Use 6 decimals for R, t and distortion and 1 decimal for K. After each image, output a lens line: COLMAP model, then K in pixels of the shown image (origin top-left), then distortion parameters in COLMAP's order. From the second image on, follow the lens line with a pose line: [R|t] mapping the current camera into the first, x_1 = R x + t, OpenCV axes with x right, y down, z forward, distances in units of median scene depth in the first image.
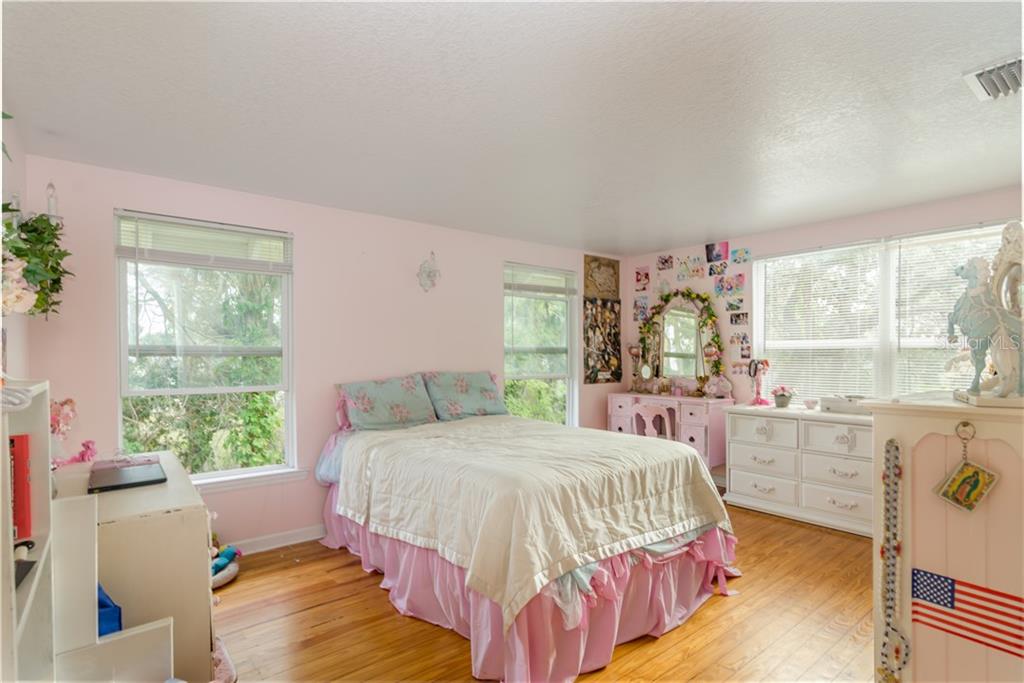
lens RADIAL K [[497.5, 0, 505.1], [0, 497.5, 337.5], [0, 0, 1]] dist [0.004189, 0.000318]
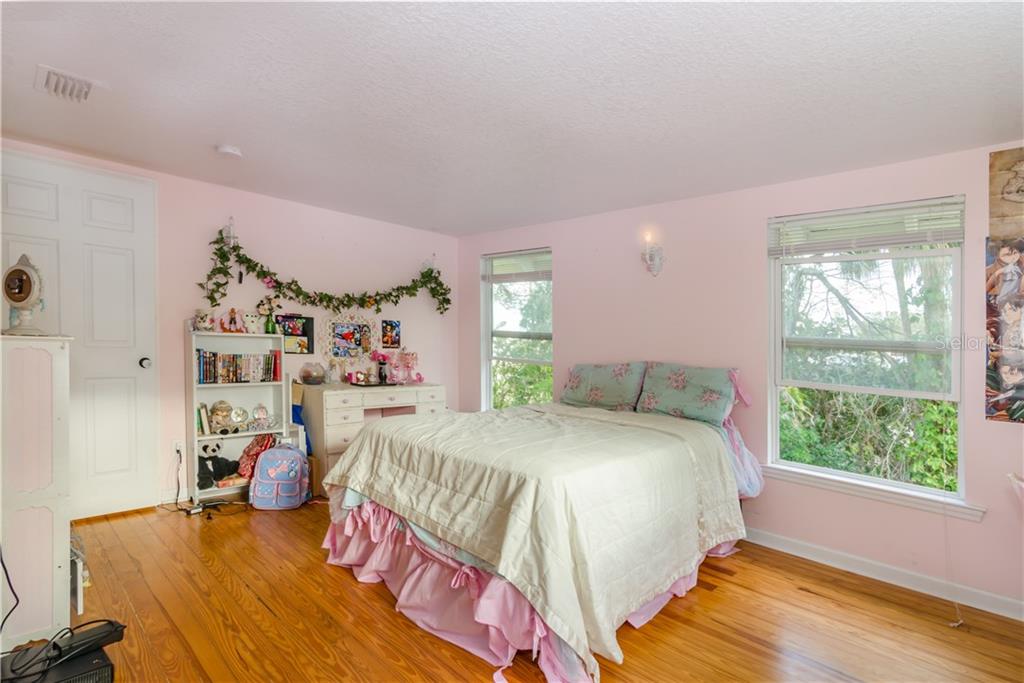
lens RADIAL K [[497.5, 0, 505.0], [0, 497.5, 340.8], [0, 0, 1]] dist [0.004189, 0.000318]
pose [[0.143330, 0.015008, -0.989561, 0.741993], [-0.011329, 0.999844, 0.013523, 0.020101], [0.989610, 0.009273, 0.143478, 0.591872]]
